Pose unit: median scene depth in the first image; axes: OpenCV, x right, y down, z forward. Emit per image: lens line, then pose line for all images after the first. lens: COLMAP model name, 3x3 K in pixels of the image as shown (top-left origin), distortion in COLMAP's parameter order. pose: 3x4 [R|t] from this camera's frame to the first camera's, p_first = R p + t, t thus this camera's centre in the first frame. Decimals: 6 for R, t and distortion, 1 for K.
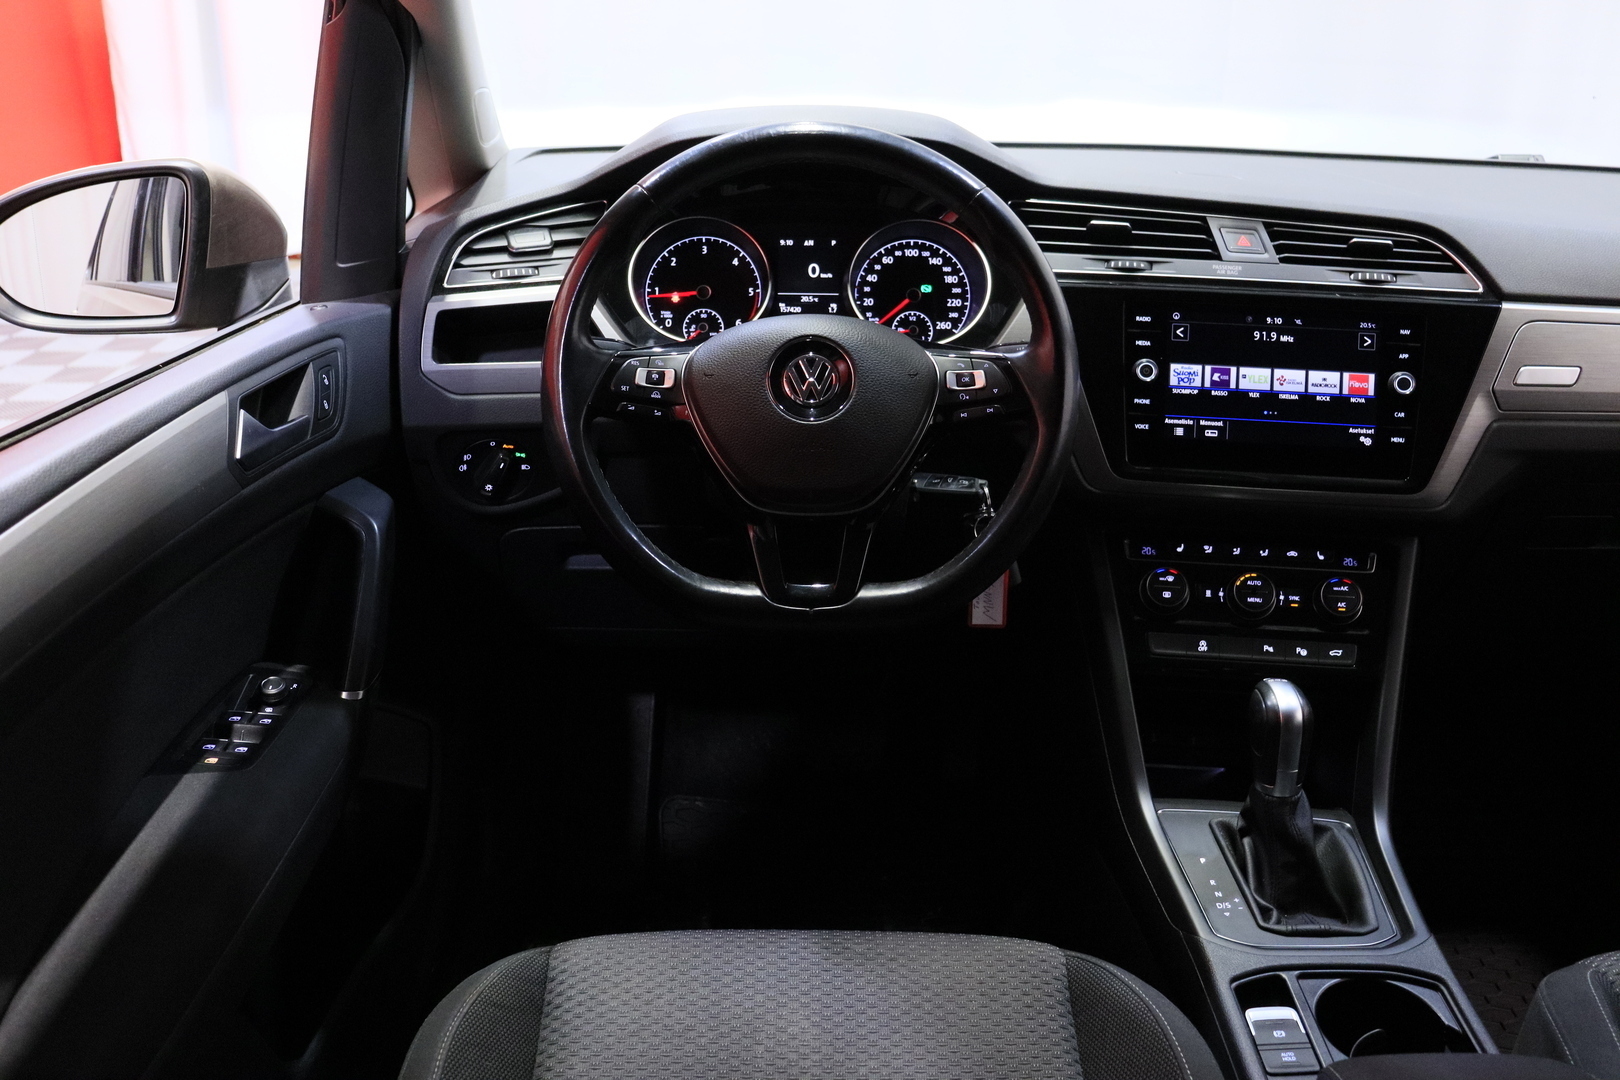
lens RADIAL K [[1463.2, 0, 810.0], [0, 1463.2, 540.0], [0, 0, 1]] dist [-0.077131, 0.003440]
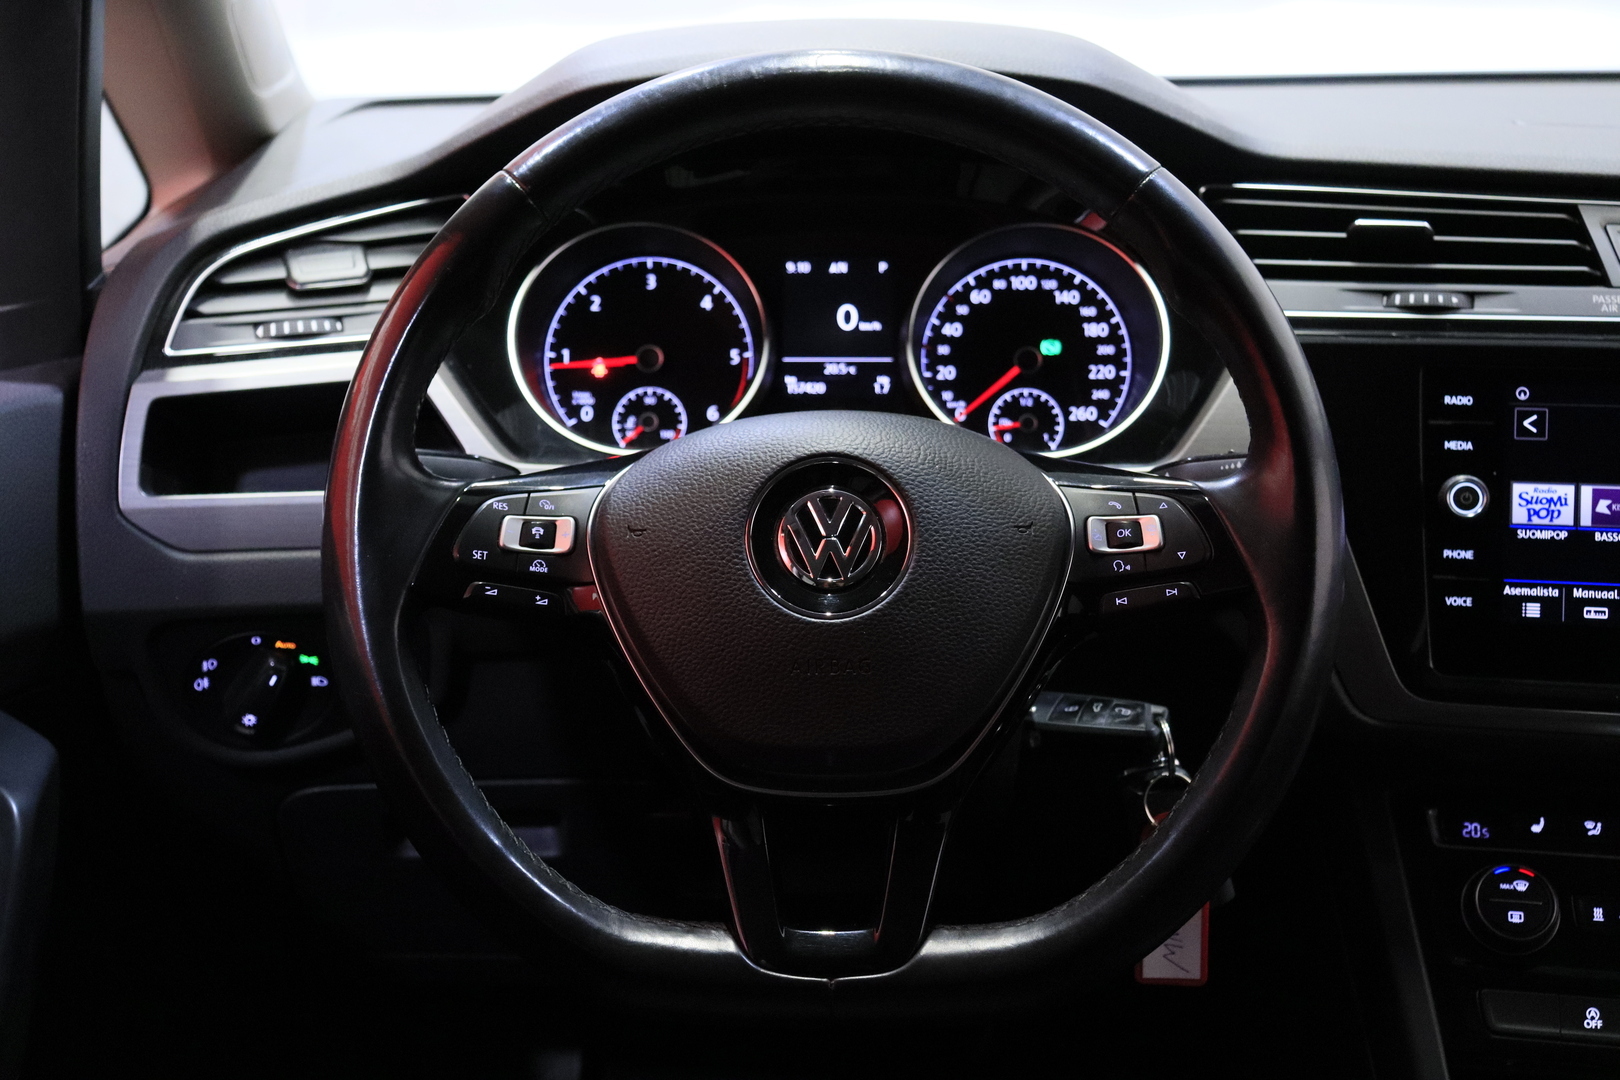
lens RADIAL K [[2309.9, 0, 808.0], [0, 2309.9, 568.7], [0, 0, 1]] dist [0.115305, 0.138772]
pose [[0.999521, -0.006967, -0.030157, 0.014709], [0.005154, 0.998199, -0.059772, -0.039635], [0.030519, 0.059588, 0.997756, 0.136438]]
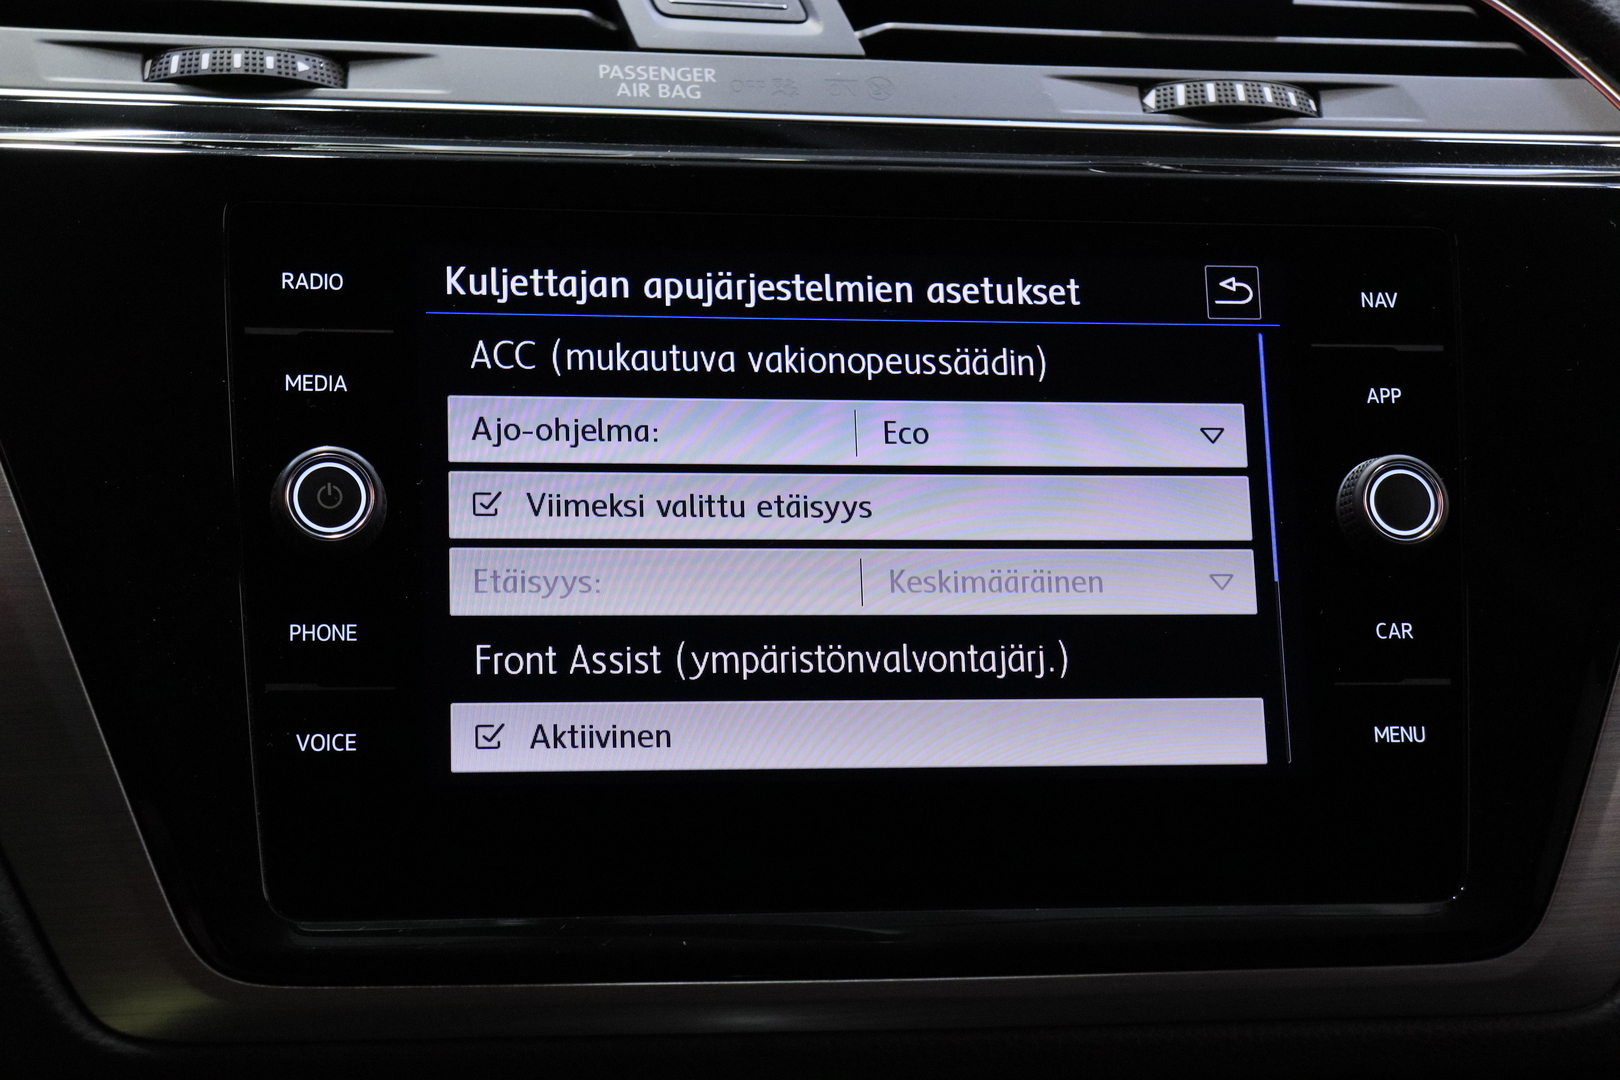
lens RADIAL K [[3149.8, 0, 810.0], [0, 3149.8, 540.0], [0, 0, 1]] dist [0.171682, 0.210721]
pose [[0.962807, -0.035704, 0.267820, 0.168758], [0.082029, 0.983072, -0.163834, -0.022254], [-0.257437, 0.179710, 0.949437, 0.507299]]
